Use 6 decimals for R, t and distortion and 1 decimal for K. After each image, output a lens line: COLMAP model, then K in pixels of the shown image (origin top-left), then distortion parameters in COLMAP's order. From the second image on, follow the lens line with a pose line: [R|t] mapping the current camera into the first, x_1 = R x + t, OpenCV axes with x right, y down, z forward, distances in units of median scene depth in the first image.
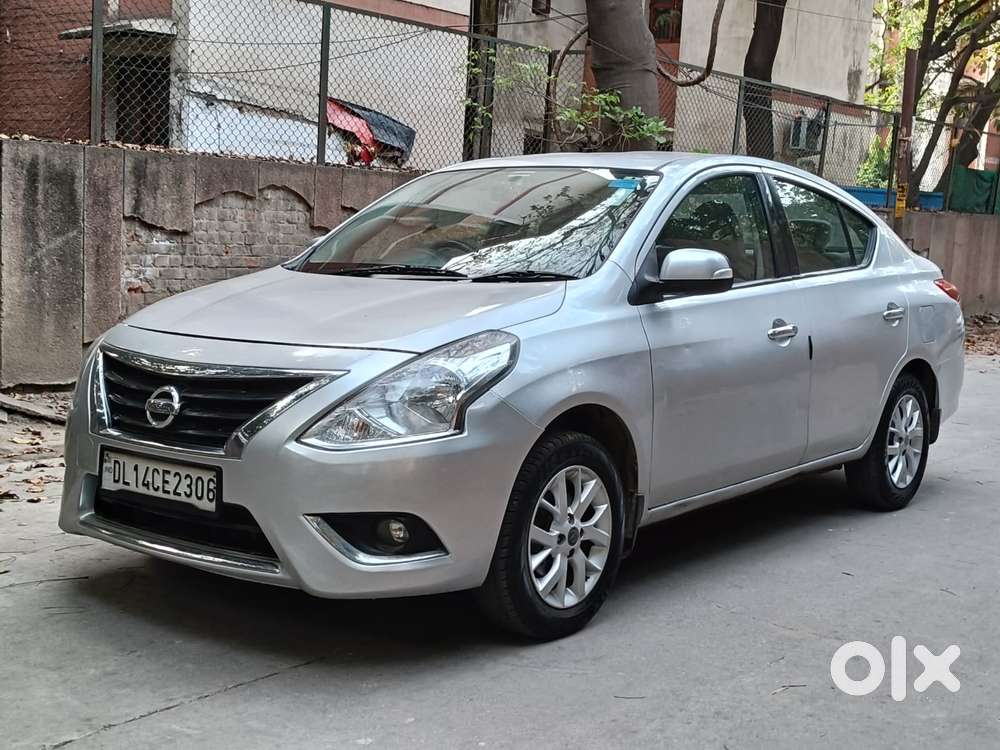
lens RADIAL K [[1363.1, 0, 500.0], [0, 1363.1, 375.0], [0, 0, 1]] dist [0.020688, -0.053946]
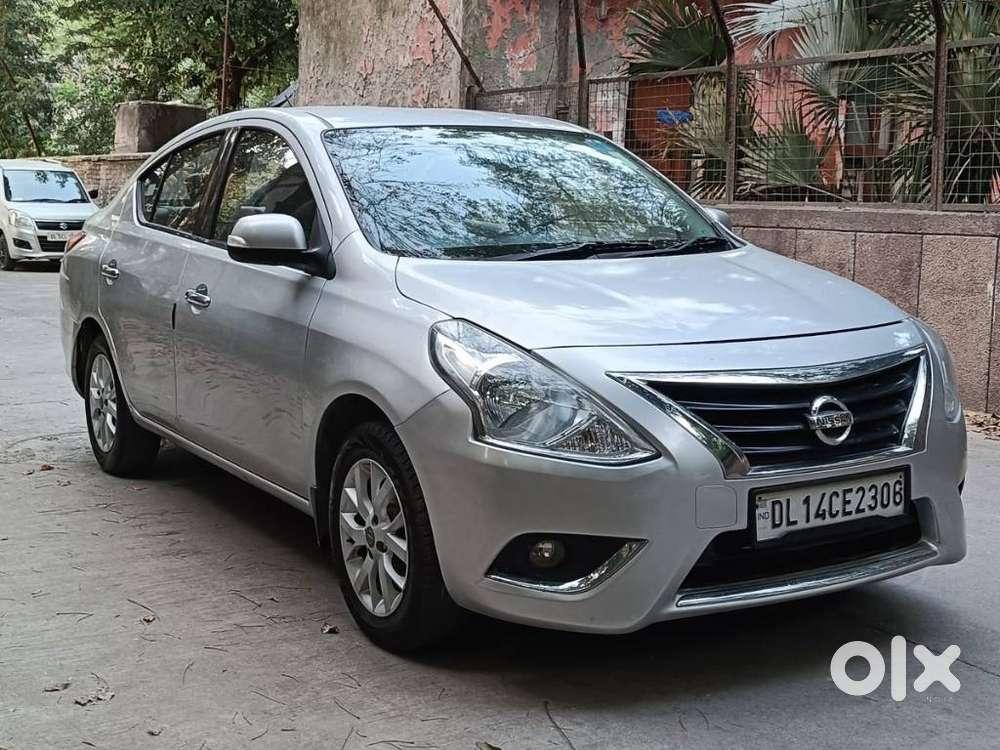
lens RADIAL K [[1363.1, 0, 500.0], [0, 1363.1, 375.0], [0, 0, 1]] dist [0.020688, -0.053946]
pose [[0.364023, -0.157677, 0.917946, -1.123282], [0.110696, 0.985905, 0.125452, -0.137981], [-0.924788, 0.055945, 0.376346, 0.873814]]
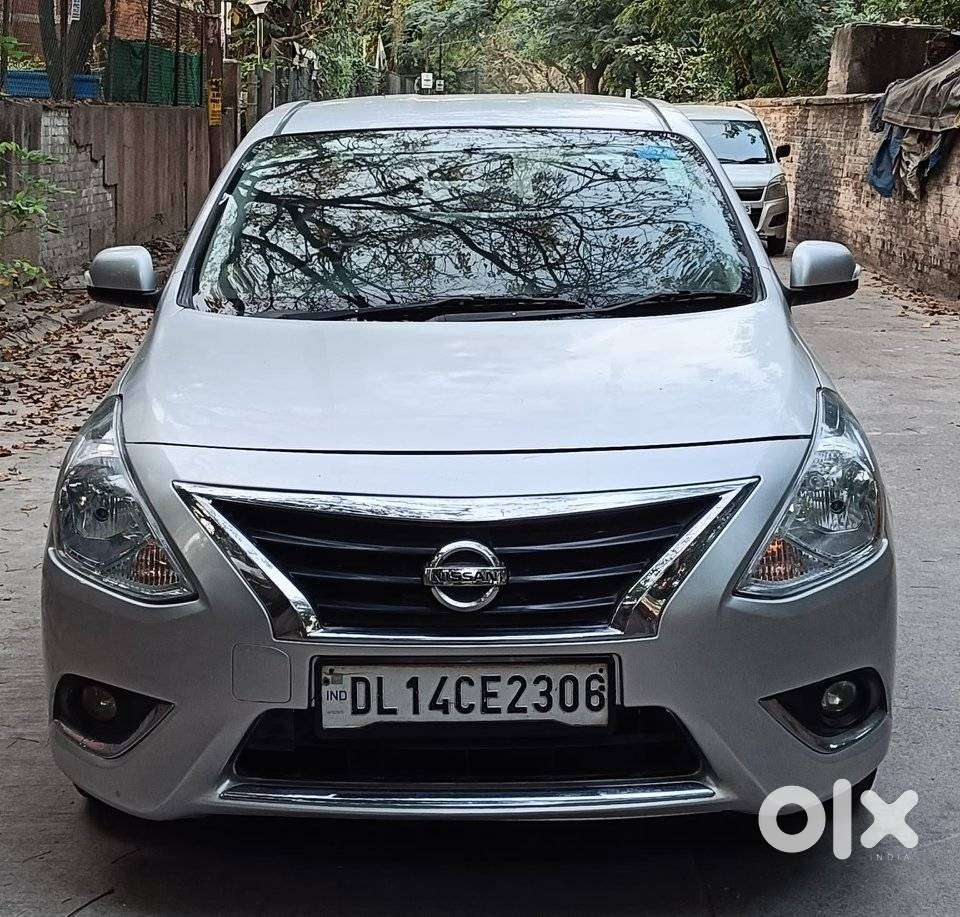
lens RADIAL K [[1937.8, 0, 481.0], [0, 1937.8, 361.7], [0, 0, 1]] dist [0.034096, -0.091988]
pose [[0.798100, -0.107989, 0.592768, -0.755823], [0.094396, 0.994069, 0.054003, -0.120320], [-0.595085, 0.012855, 0.803560, 0.293777]]
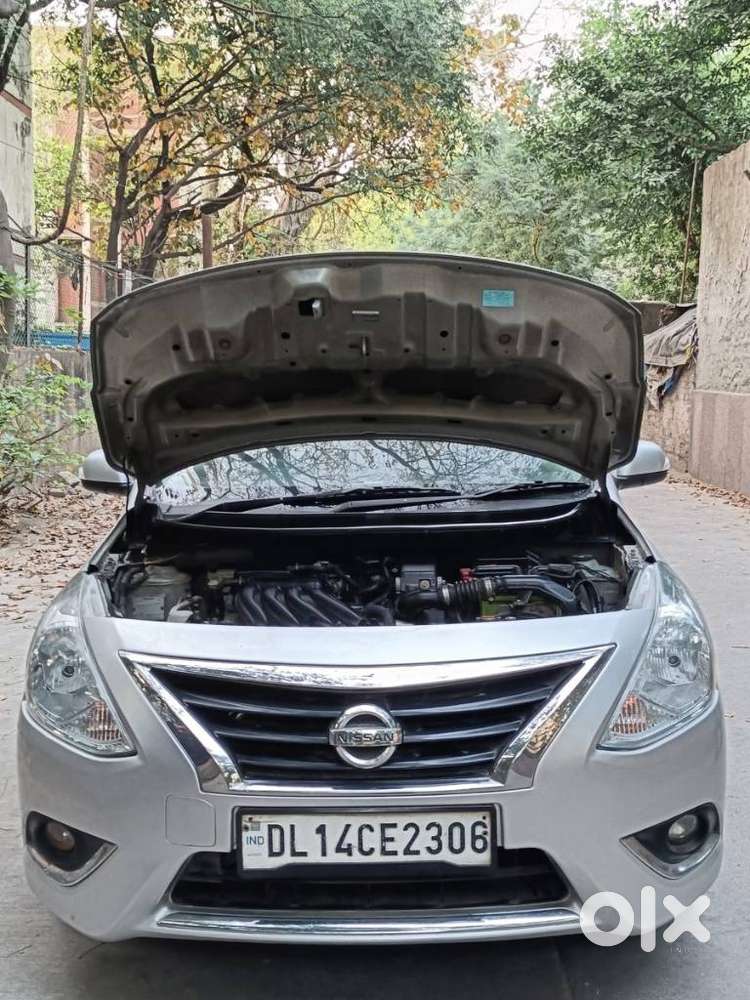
lens RADIAL K [[1148.9, 0, 375.0], [0, 1148.9, 500.0], [0, 0, 1]] dist [0.015686, 0.006700]
pose [[0.801456, -0.110260, 0.587801, -0.586017], [0.103035, 0.993618, 0.045896, -0.126808], [-0.589111, 0.023780, 0.807702, 0.515316]]
